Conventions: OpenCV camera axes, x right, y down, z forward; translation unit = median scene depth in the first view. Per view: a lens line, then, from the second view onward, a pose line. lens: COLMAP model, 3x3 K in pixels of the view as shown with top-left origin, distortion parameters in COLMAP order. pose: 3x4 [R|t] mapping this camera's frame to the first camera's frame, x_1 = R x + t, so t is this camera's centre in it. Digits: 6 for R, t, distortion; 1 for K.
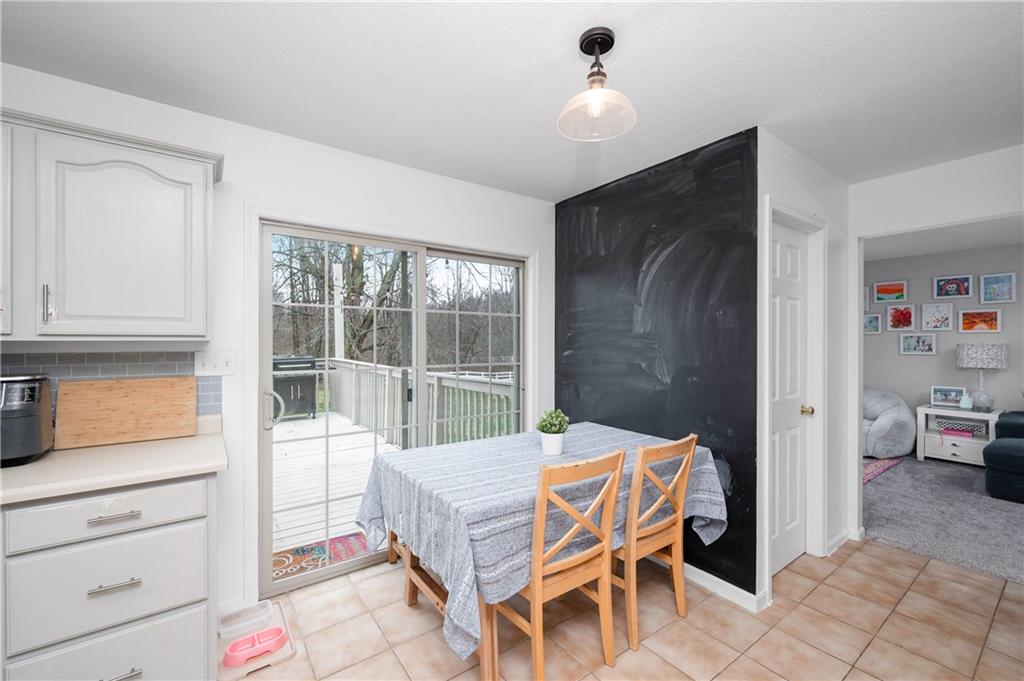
lens RADIAL K [[424.5, 0, 512.0], [0, 424.5, 340.5], [0, 0, 1]] dist [0.005770, 0.000126]
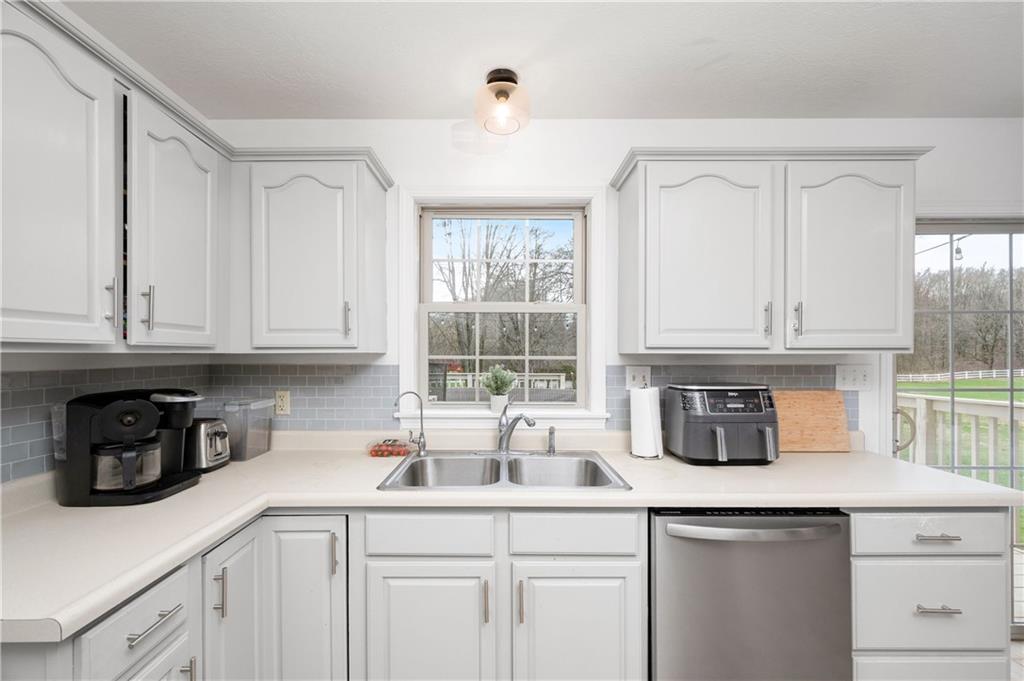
lens RADIAL K [[421.5, 0, 500.2], [0, 421.5, 355.5], [0, 0, 1]] dist [-0.001180, -0.000194]
pose [[0.802865, -0.000552, -0.596160, -0.773782], [0.003104, 0.999990, 0.003254, -0.000783], [0.596152, -0.004463, 0.802859, -0.227022]]
